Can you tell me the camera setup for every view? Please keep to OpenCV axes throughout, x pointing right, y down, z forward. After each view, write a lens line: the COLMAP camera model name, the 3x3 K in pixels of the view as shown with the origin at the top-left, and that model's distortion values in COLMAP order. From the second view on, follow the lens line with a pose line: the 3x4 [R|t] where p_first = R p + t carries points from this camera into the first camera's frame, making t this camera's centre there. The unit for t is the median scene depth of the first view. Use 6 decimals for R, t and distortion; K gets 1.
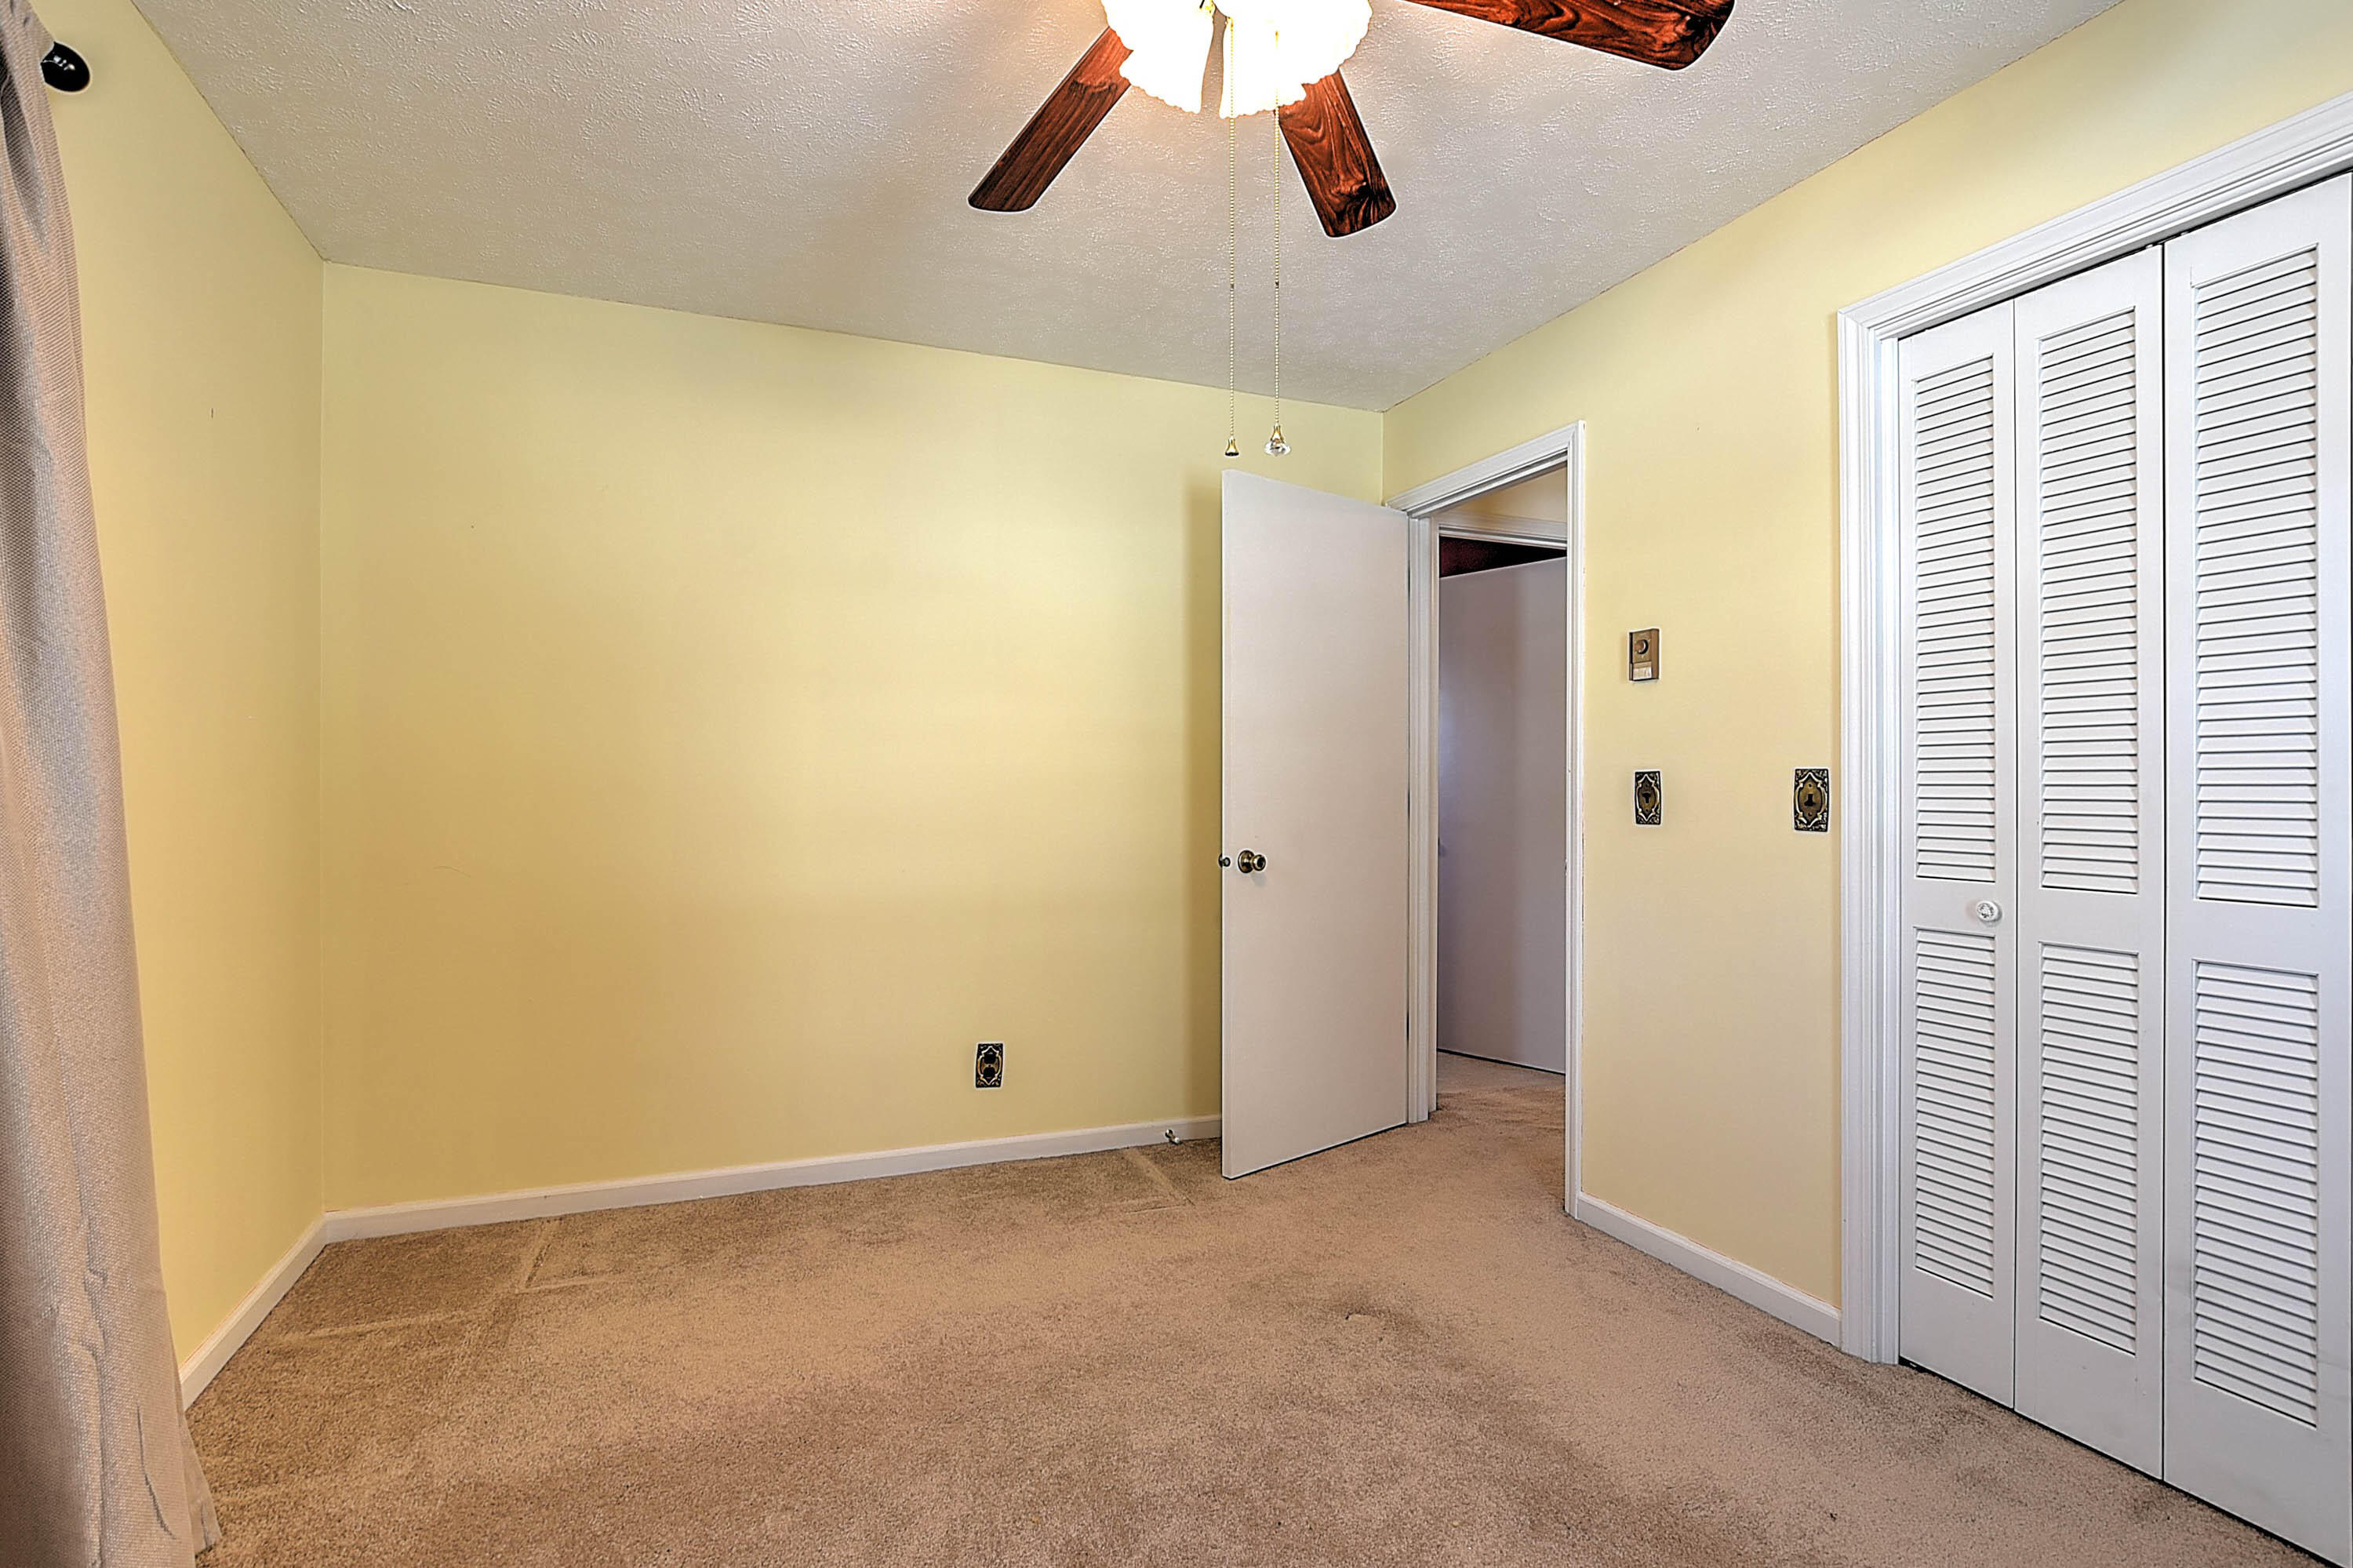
lens RADIAL K [[1113.1, 0, 1157.7], [0, 1113.1, 791.9], [0, 0, 1]] dist [-0.029306, 0.010039]
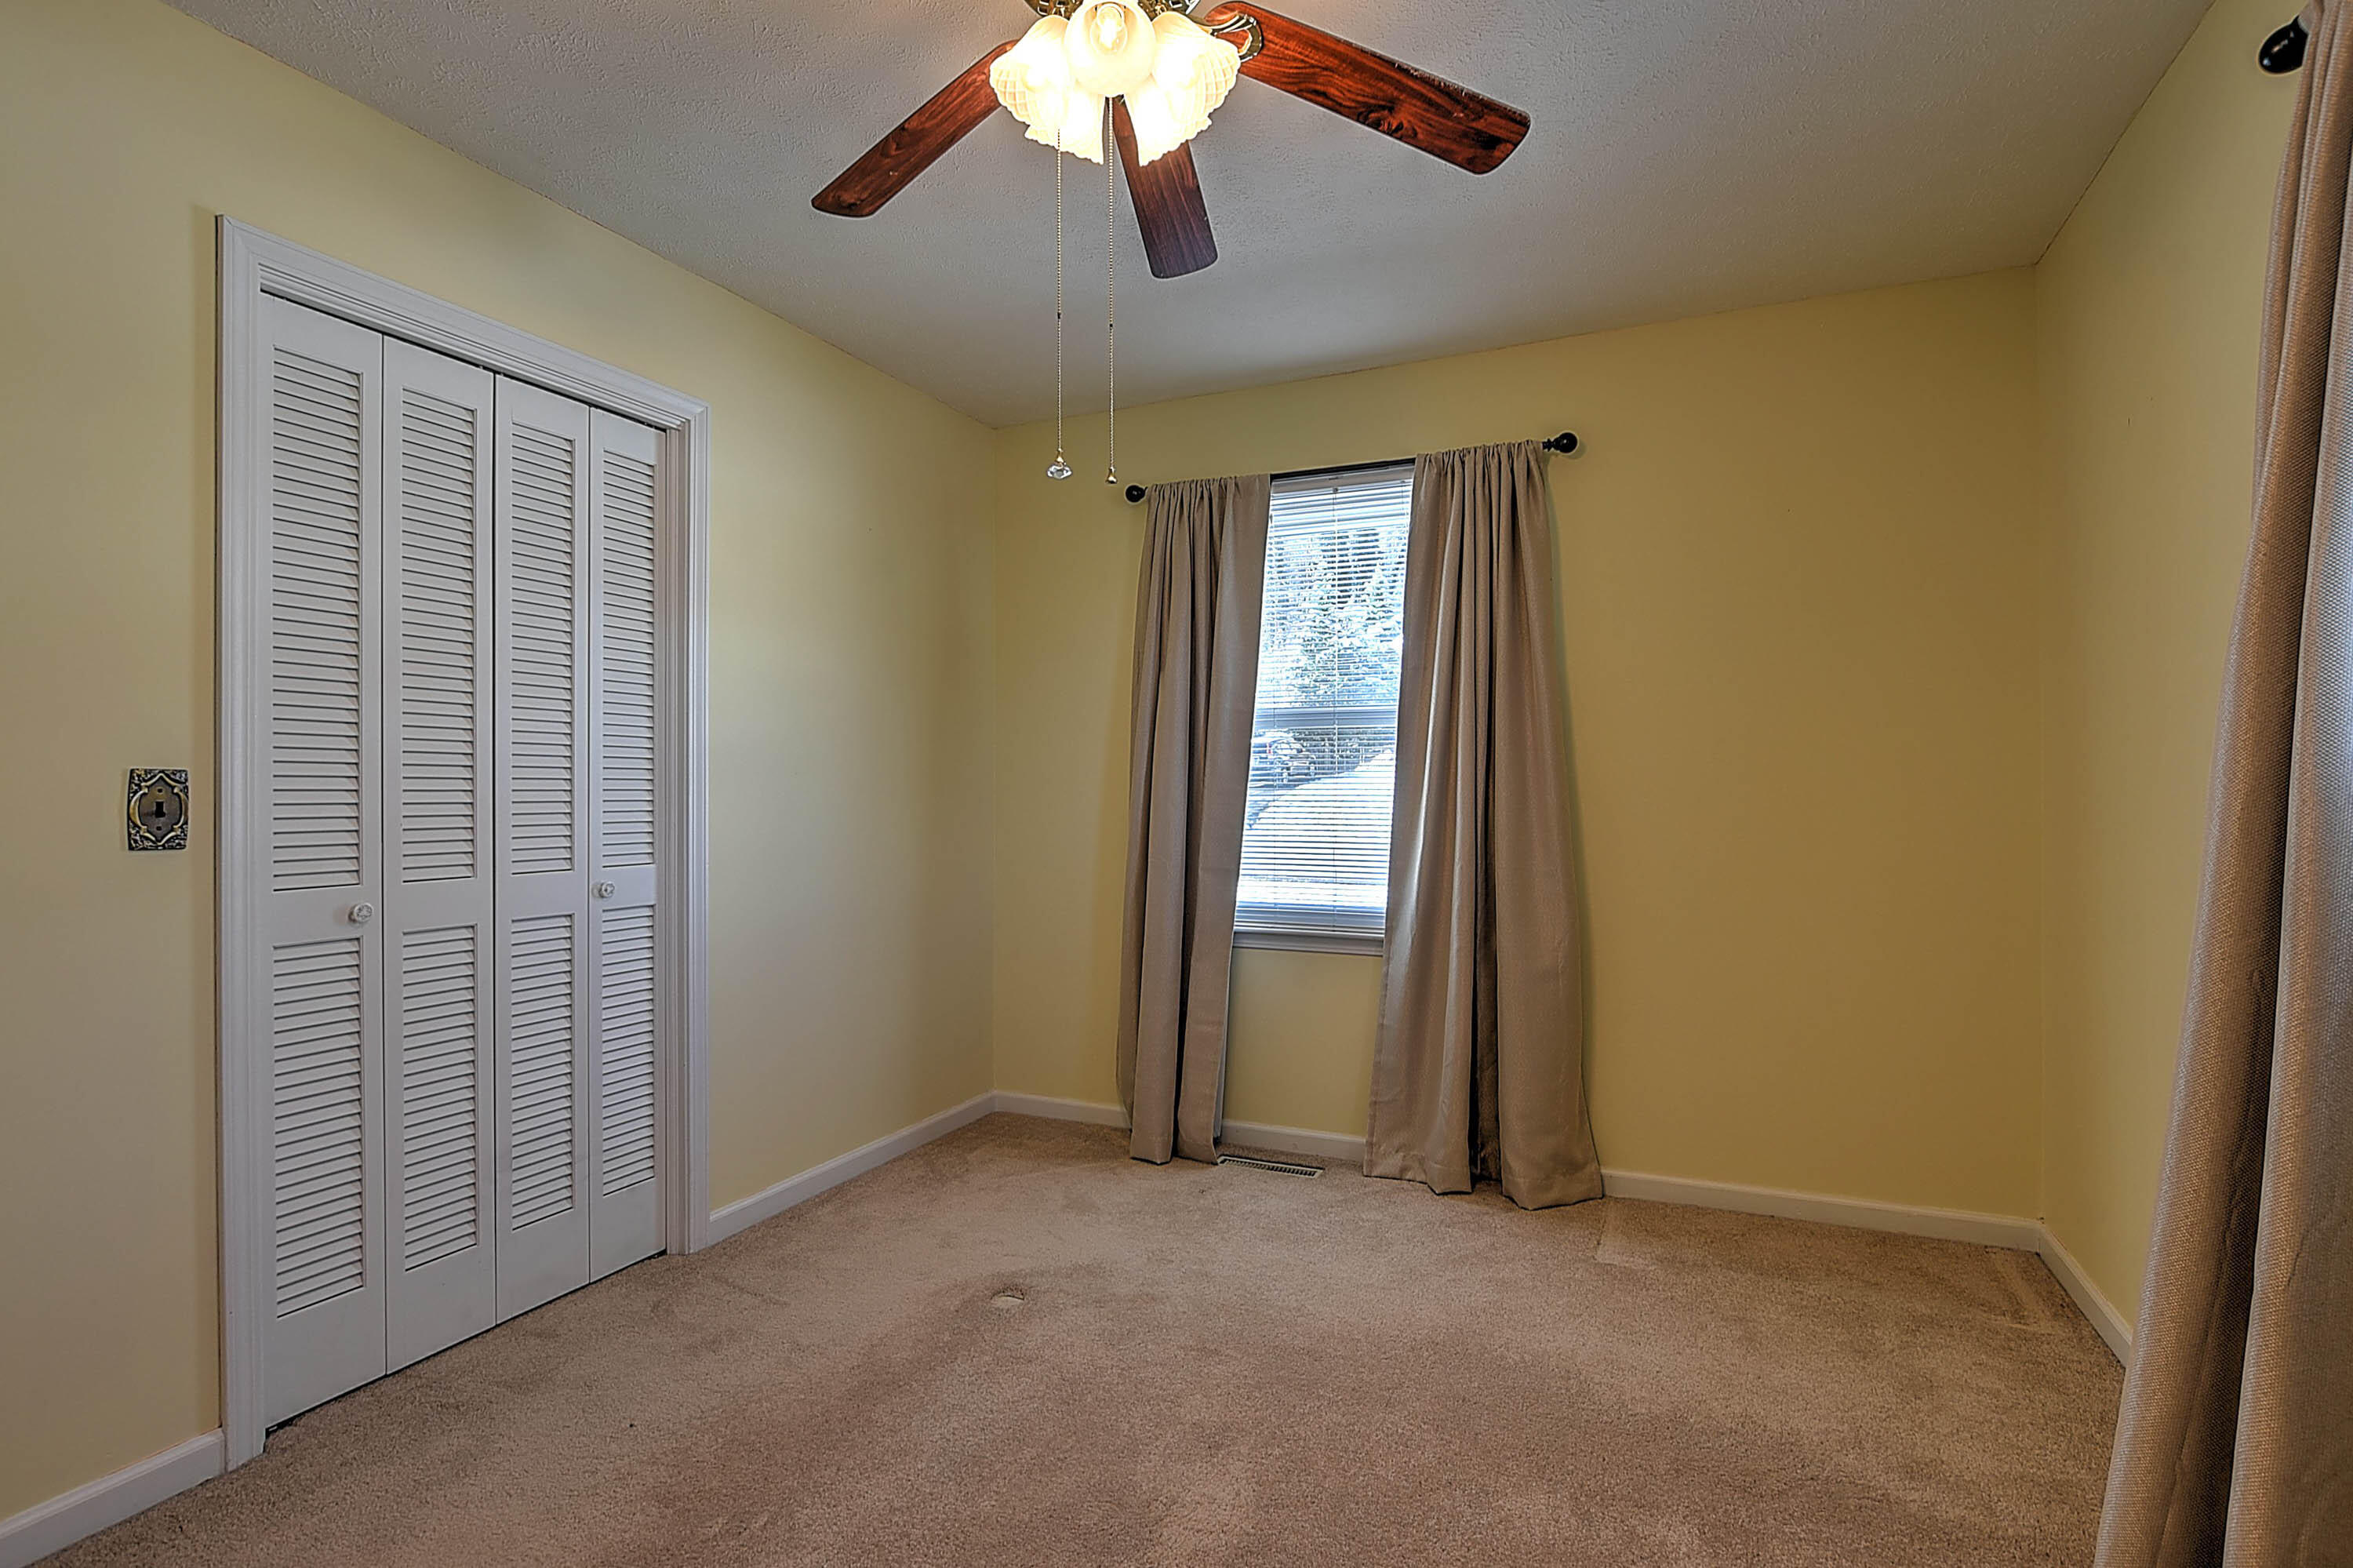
lens RADIAL K [[1113.1, 0, 1157.7], [0, 1113.1, 791.9], [0, 0, 1]] dist [-0.029306, 0.010039]
pose [[-0.686175, -0.002128, 0.727433, -0.506280], [0.003421, 0.999975, 0.006152, -0.008769], [-0.727428, 0.006710, -0.686151, 1.165066]]
